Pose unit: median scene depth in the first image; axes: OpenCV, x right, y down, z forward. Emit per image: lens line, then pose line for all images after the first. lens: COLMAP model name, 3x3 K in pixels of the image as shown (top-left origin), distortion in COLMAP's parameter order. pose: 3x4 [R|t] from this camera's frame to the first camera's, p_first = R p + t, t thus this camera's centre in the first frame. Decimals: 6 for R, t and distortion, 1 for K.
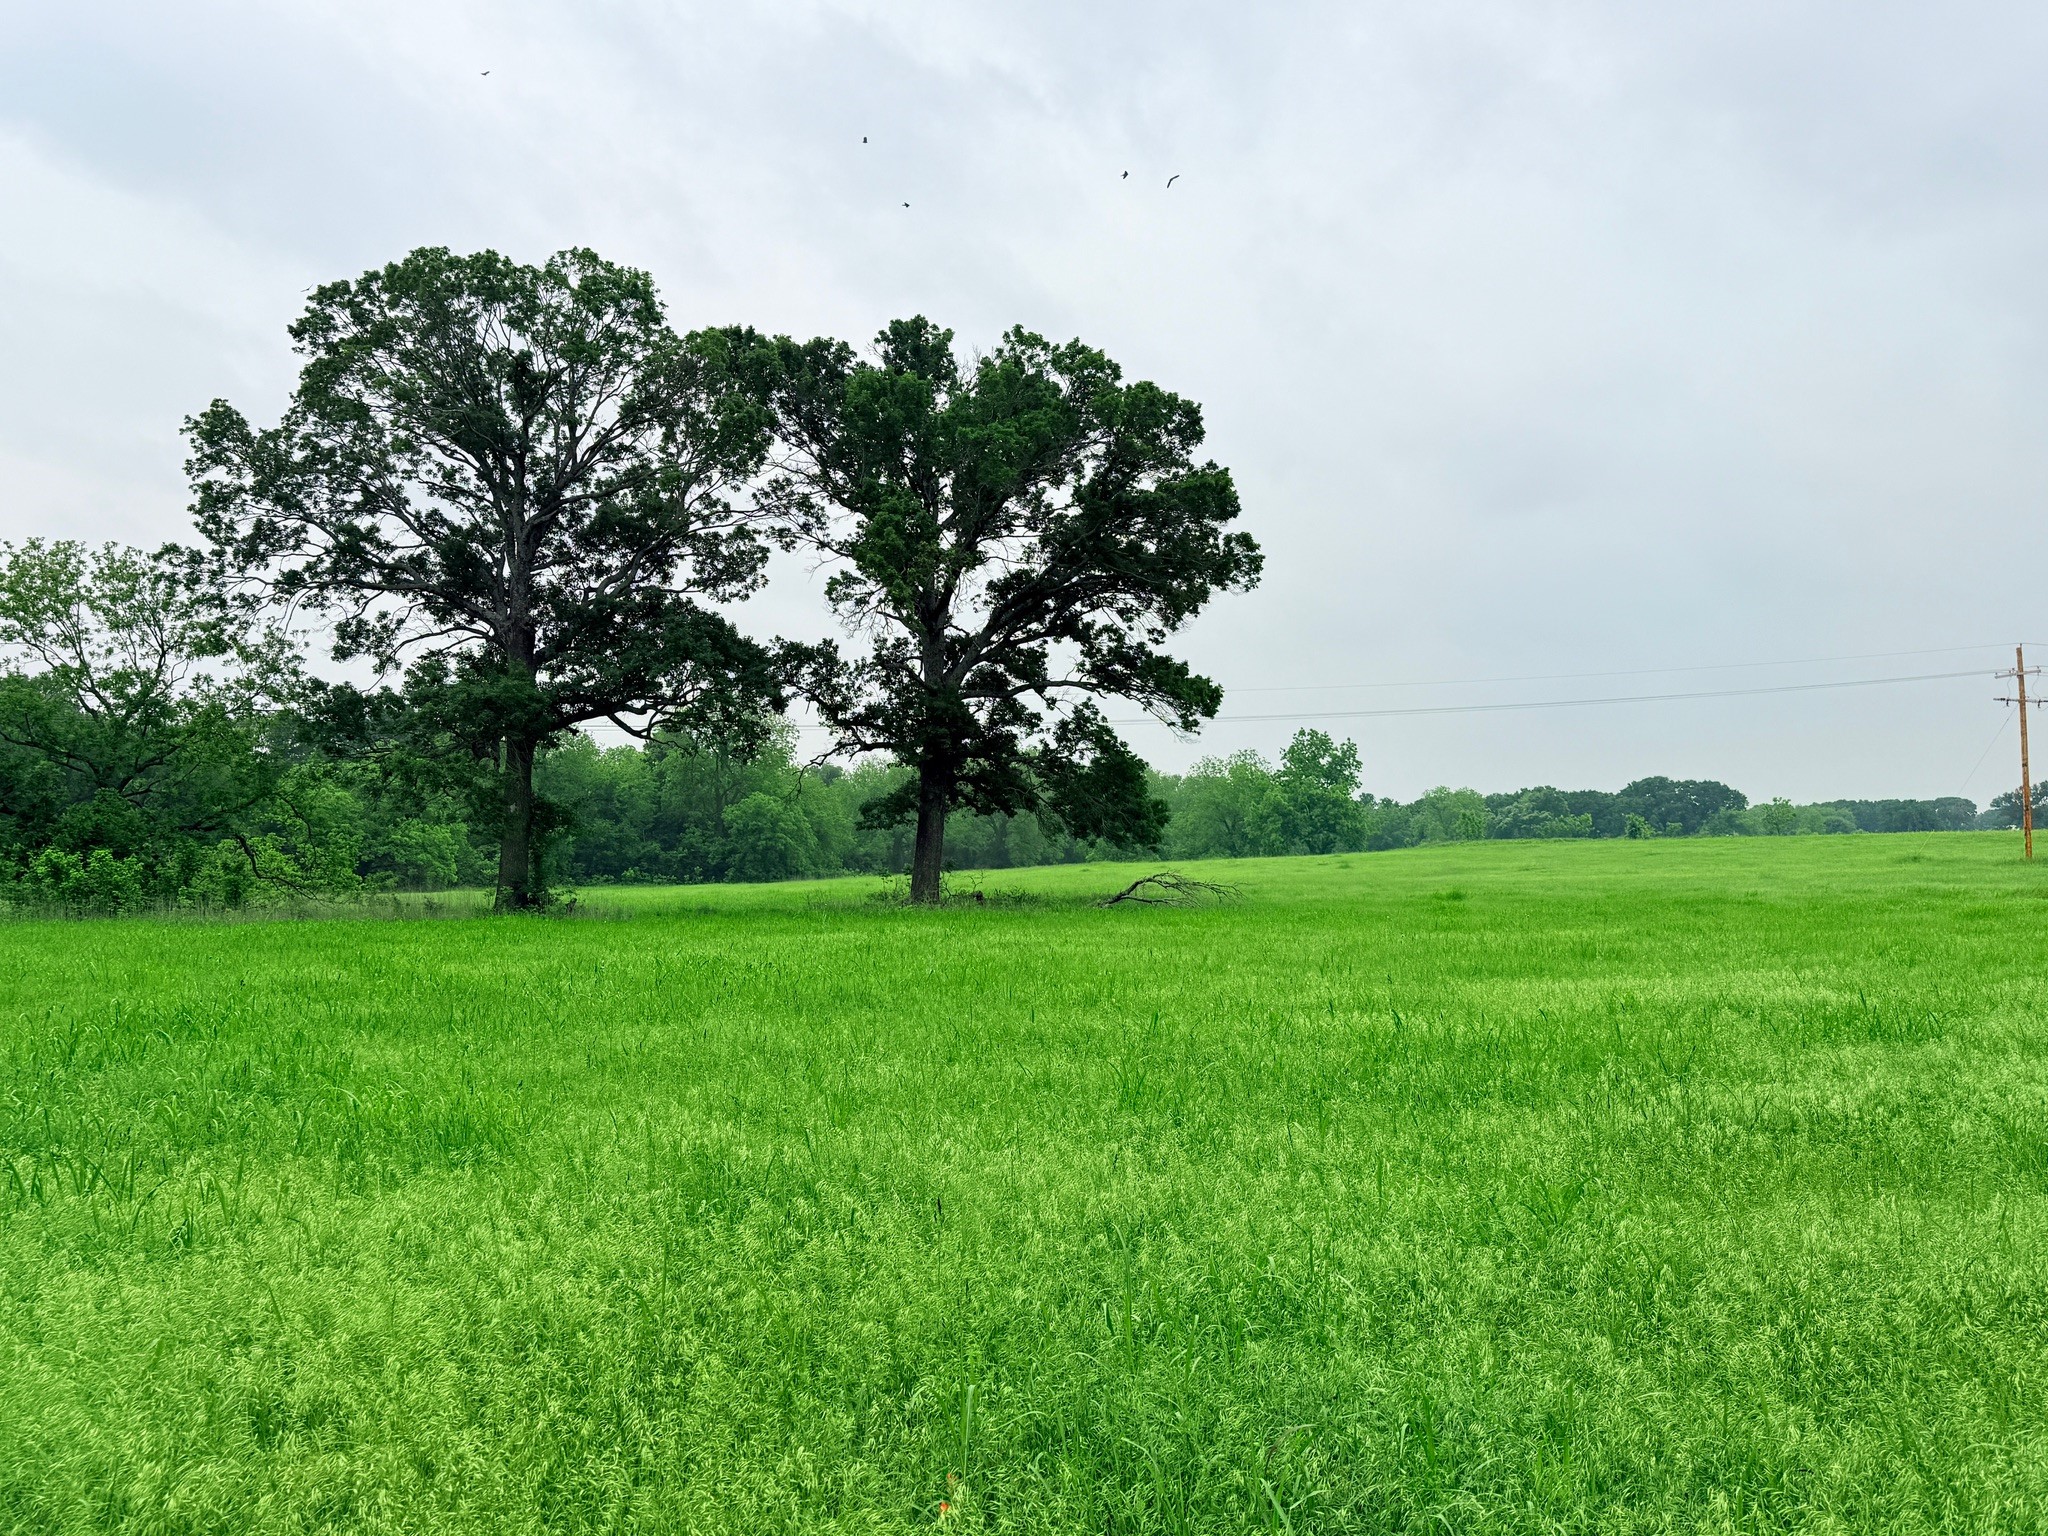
lens RADIAL K [[1759.0, 0, 1034.5], [0, 1759.0, 771.6], [0, 0, 1]] dist [0.103822, -0.154663]
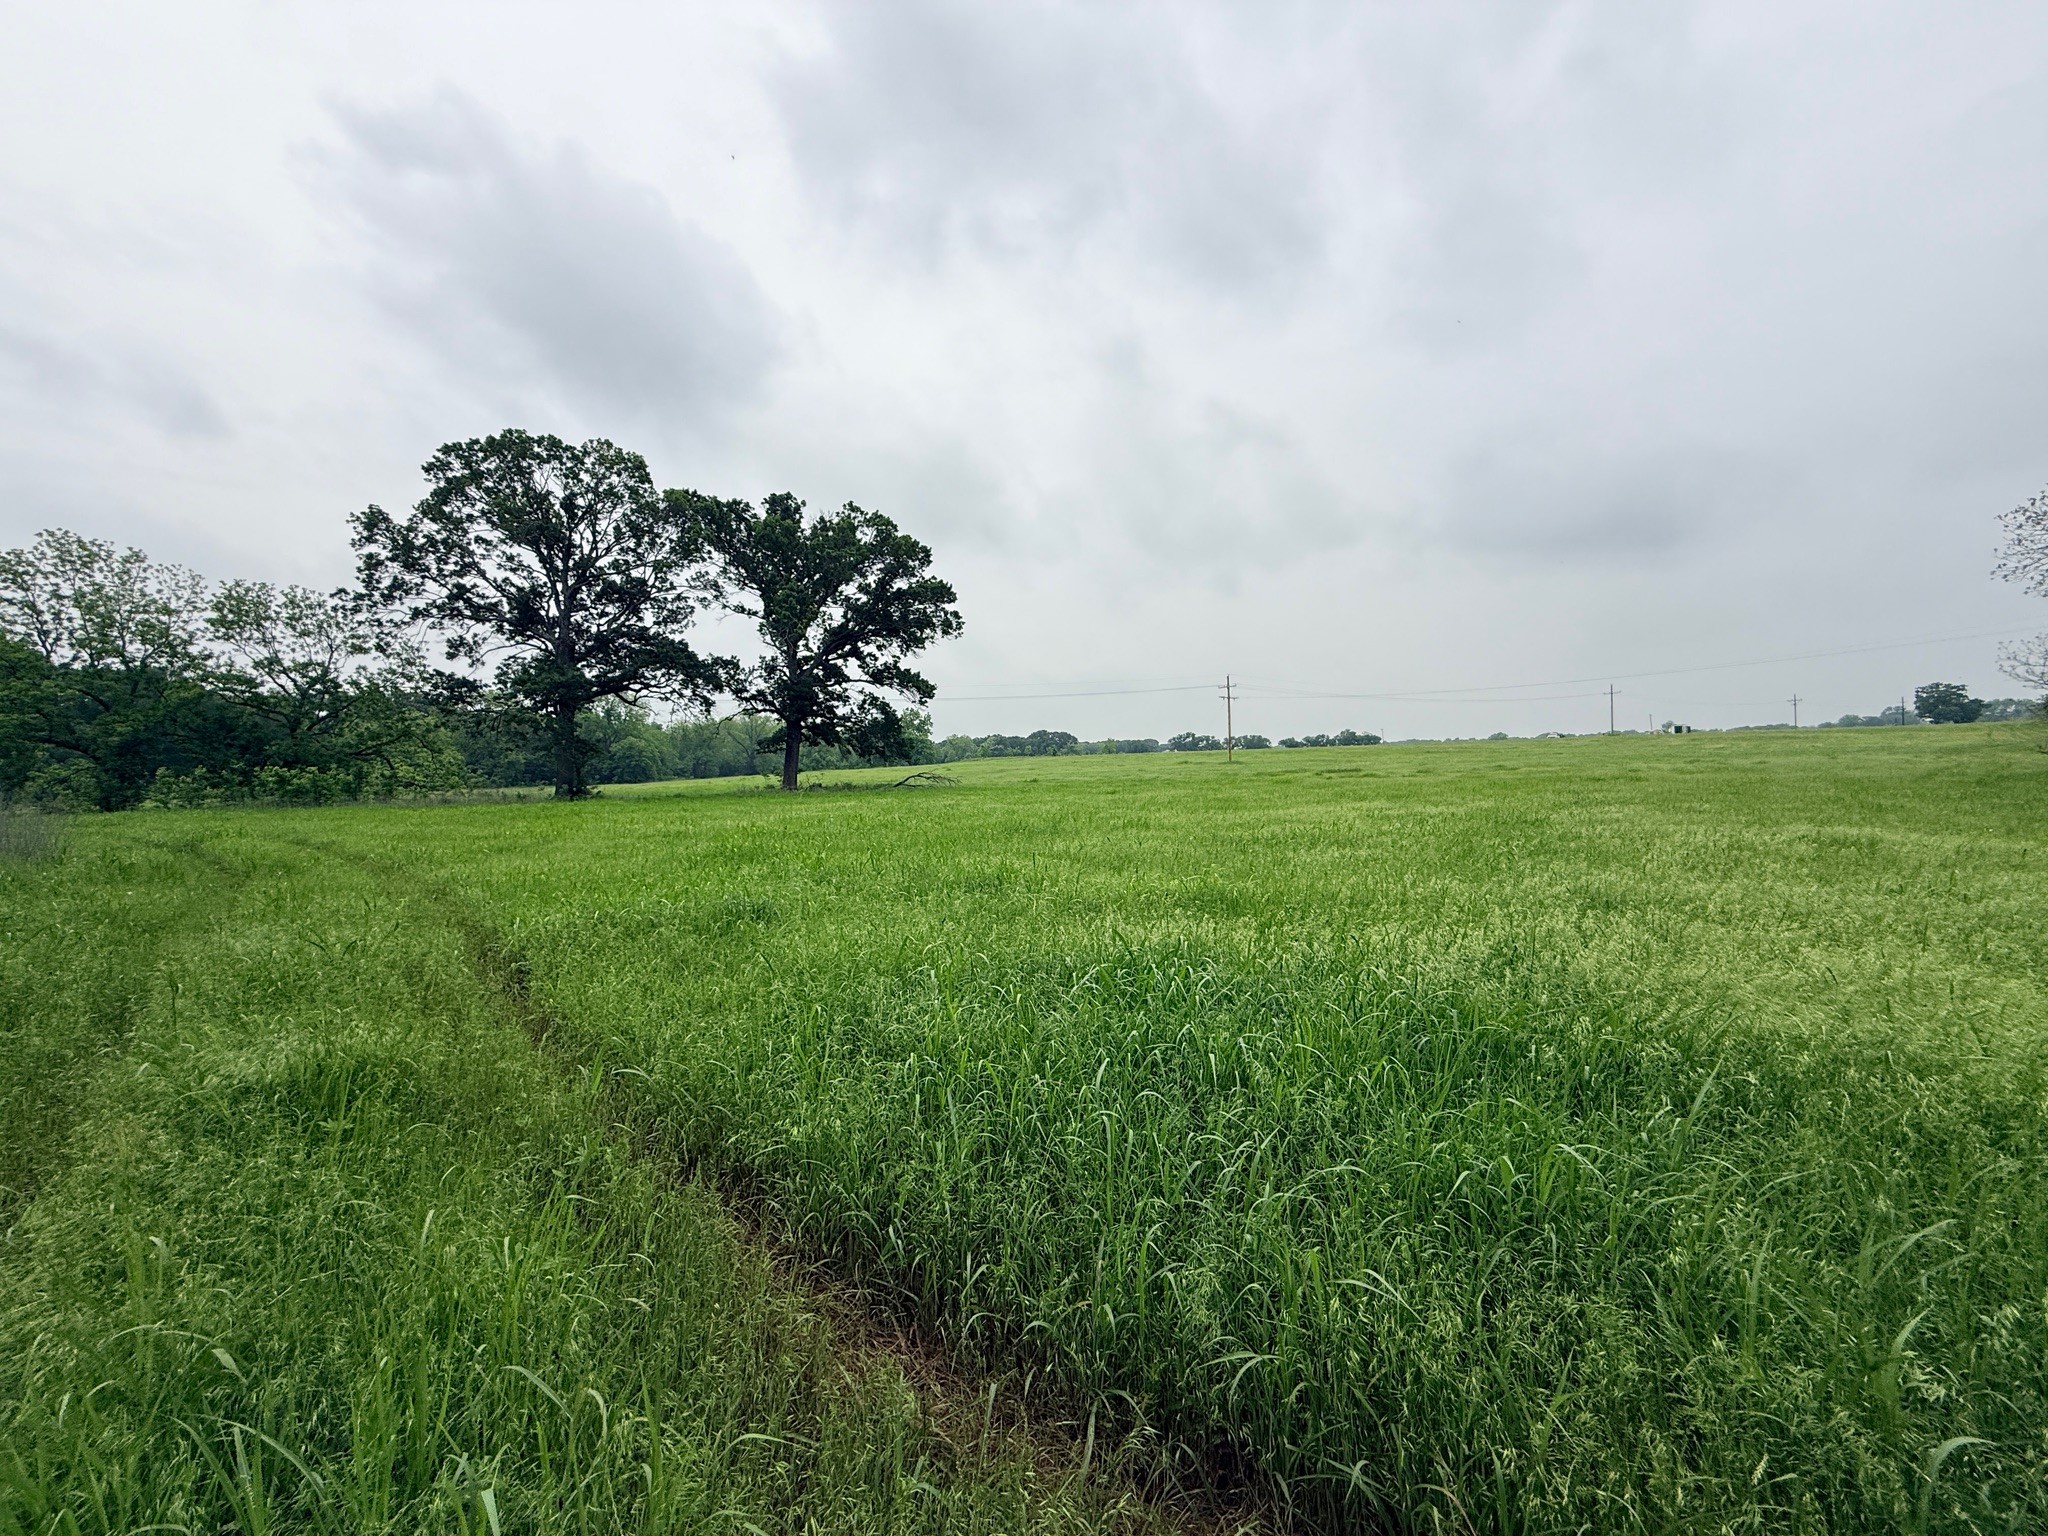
lens RADIAL K [[820.7, 0, 1022.8], [0, 820.7, 764.5], [0, 0, 1]] dist [0.001481, -0.000292]
pose [[0.946868, -0.011630, 0.321411, -0.115070], [-0.002677, 0.999026, 0.044033, 0.004580], [-0.321610, -0.042554, 0.945916, 0.038840]]
